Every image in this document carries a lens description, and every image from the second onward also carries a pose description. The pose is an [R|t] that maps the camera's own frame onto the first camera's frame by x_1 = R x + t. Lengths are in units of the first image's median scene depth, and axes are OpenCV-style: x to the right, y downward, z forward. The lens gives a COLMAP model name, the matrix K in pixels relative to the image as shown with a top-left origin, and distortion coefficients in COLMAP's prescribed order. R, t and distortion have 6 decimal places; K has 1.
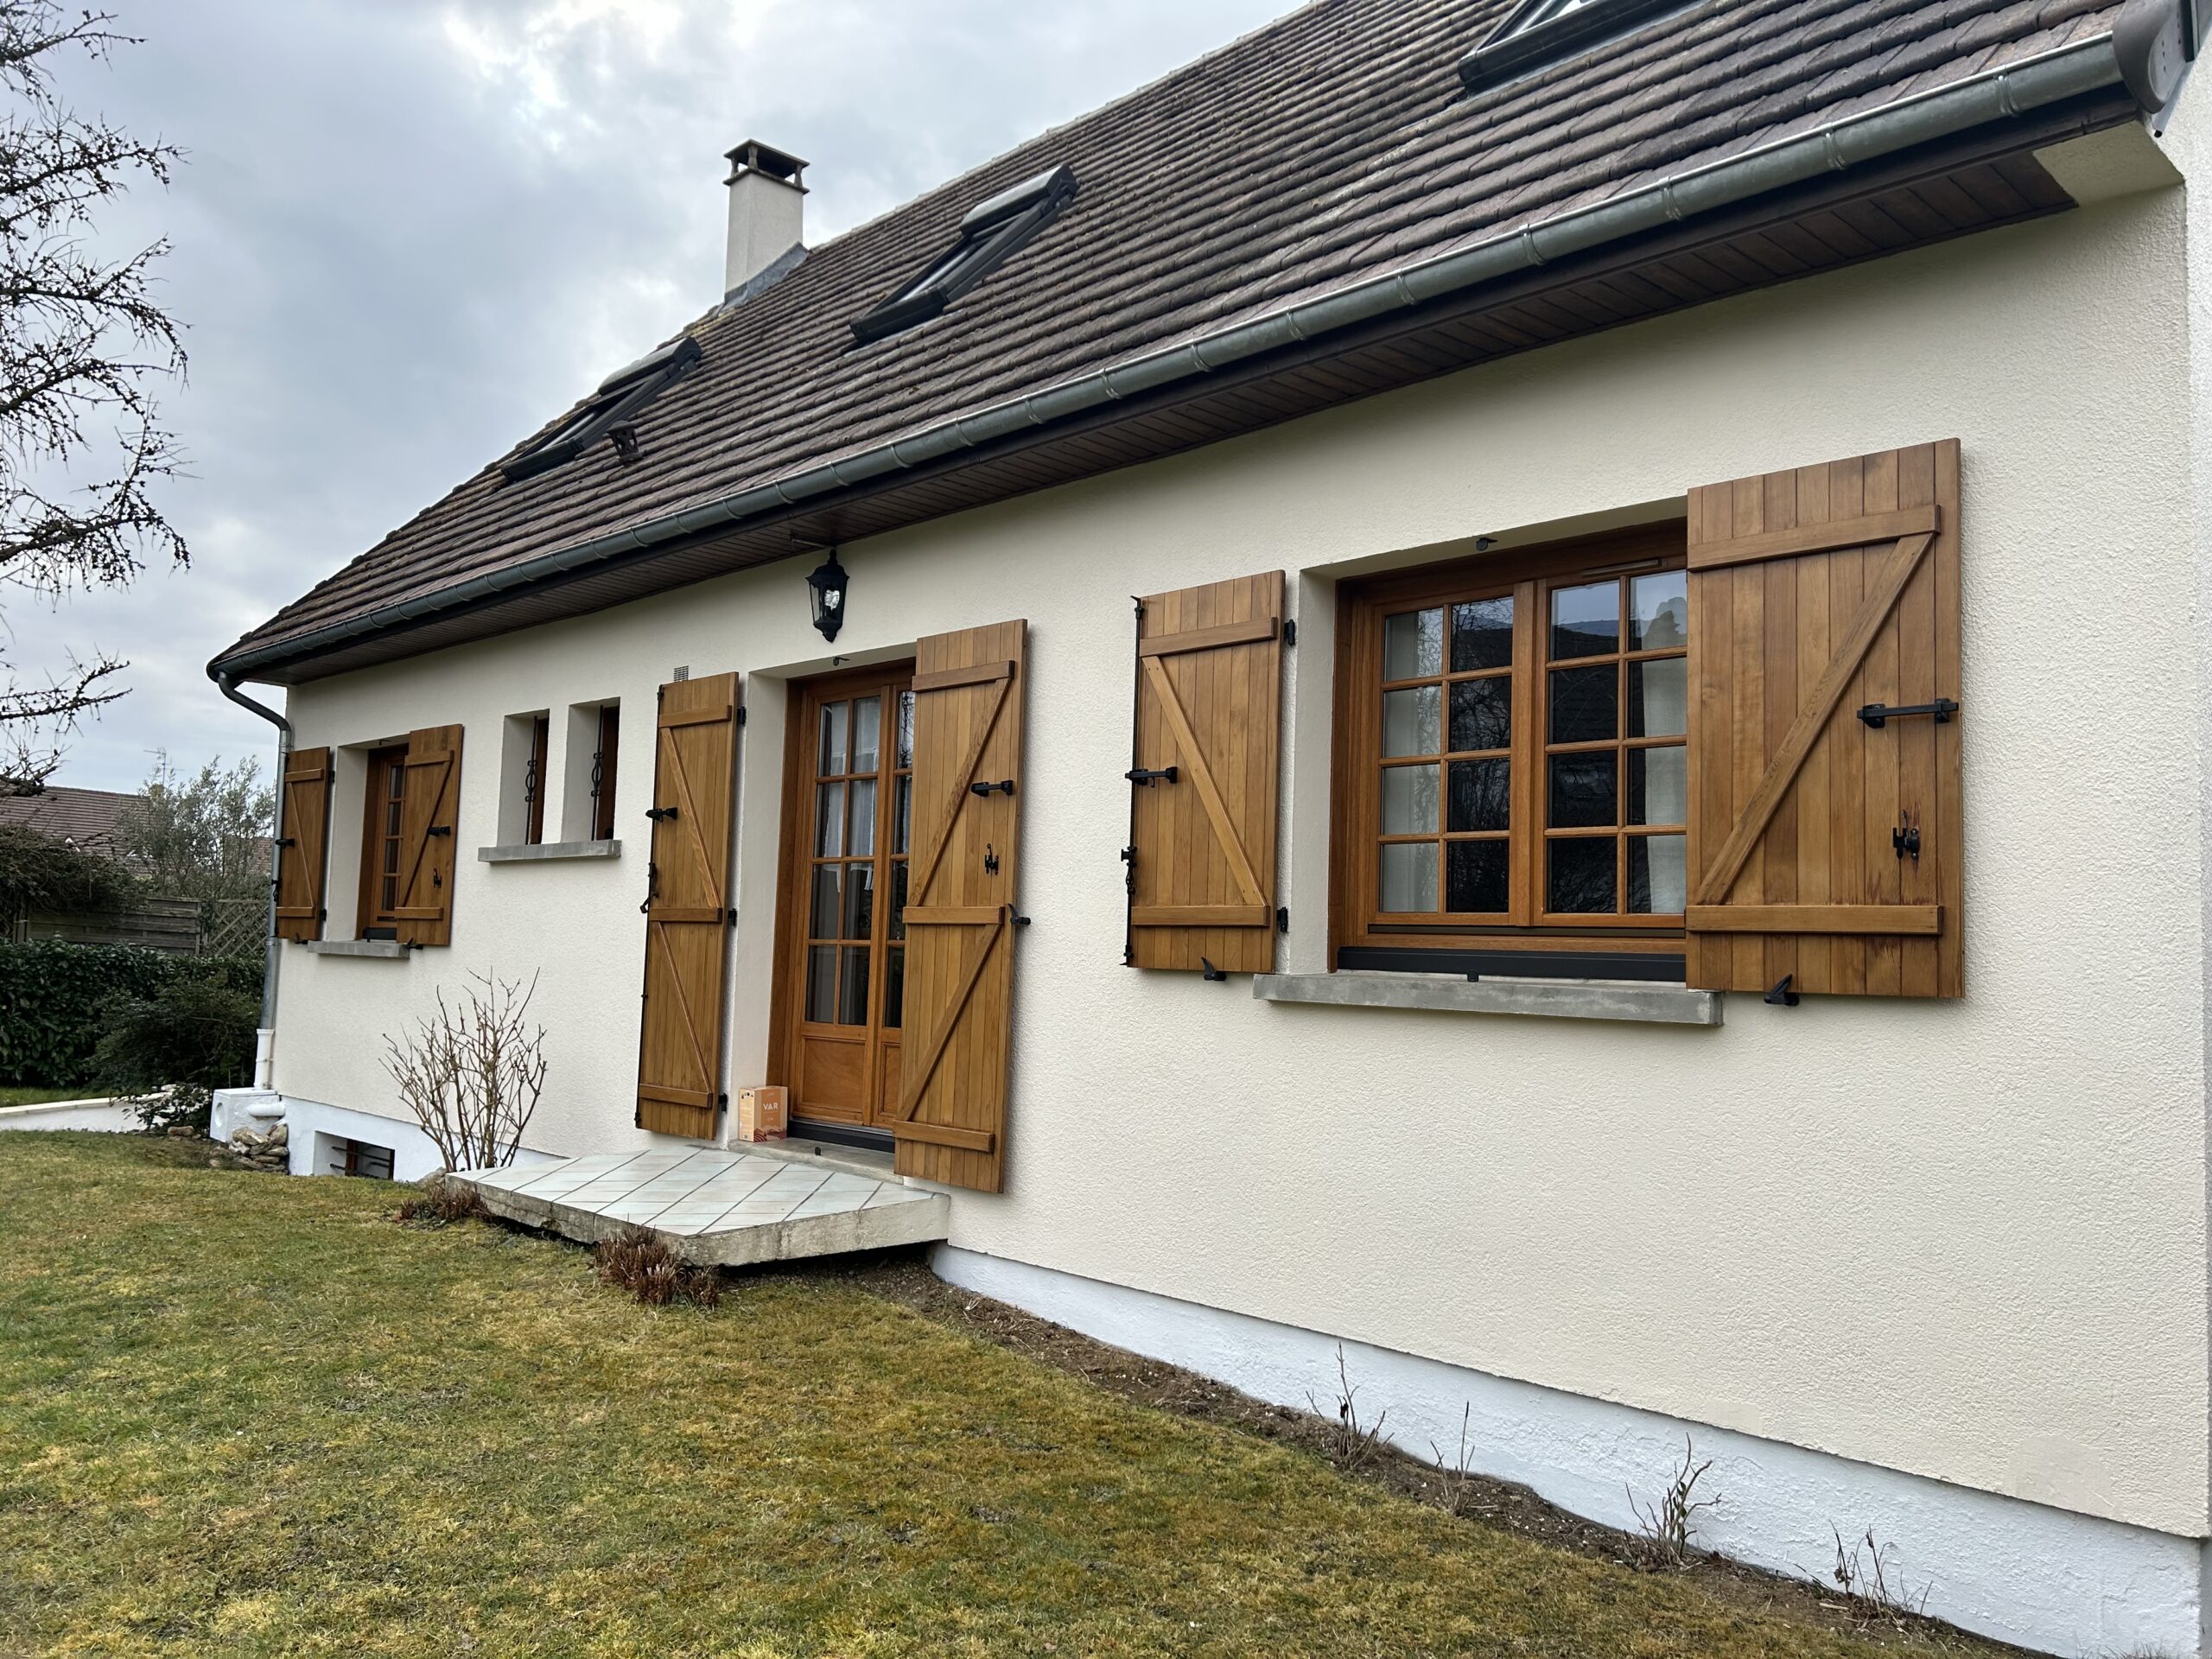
lens RADIAL K [[1672.1, 0, 1077.1], [0, 1672.1, 838.4], [0, 0, 1]] dist [0.068353, -0.071915]
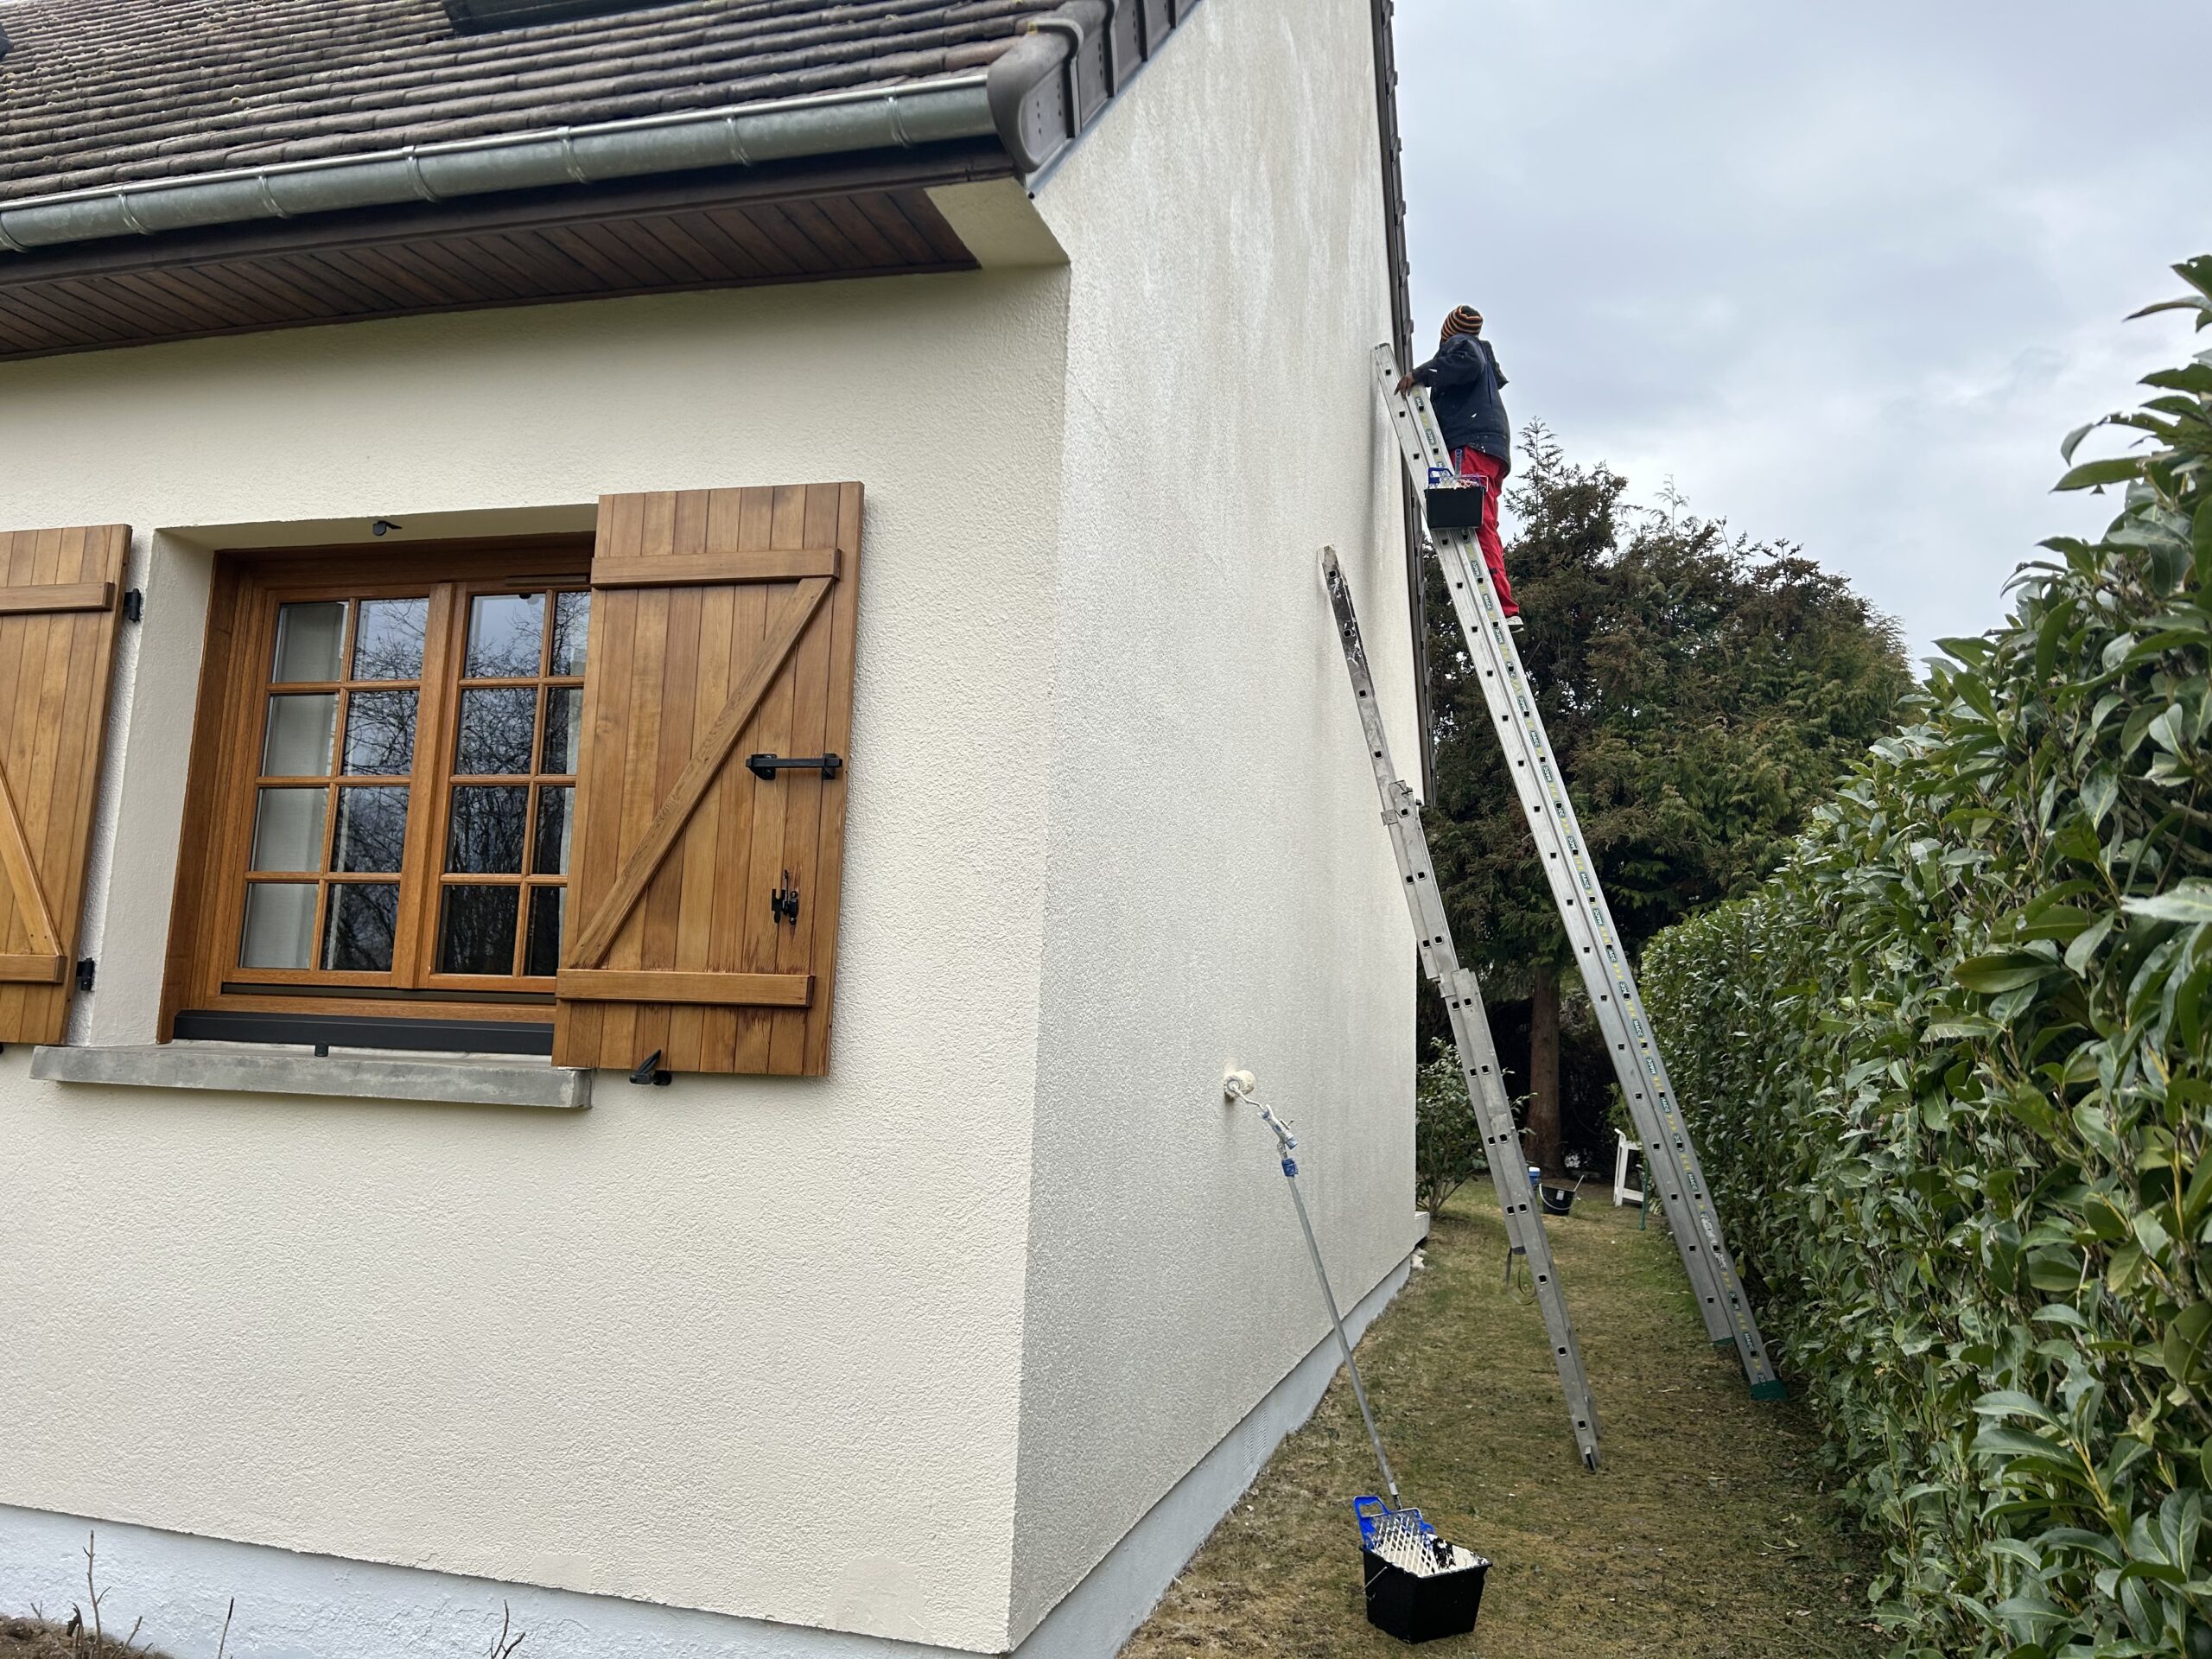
lens RADIAL K [[1672.1, 0, 1111.9], [0, 1672.1, 812.4], [0, 0, 1]] dist [0.068353, -0.071915]
pose [[0.868563, 0.071978, 0.490323, 0.181067], [-0.049244, 0.997035, -0.059131, -0.002836], [-0.493126, 0.027214, 0.869532, 0.110989]]
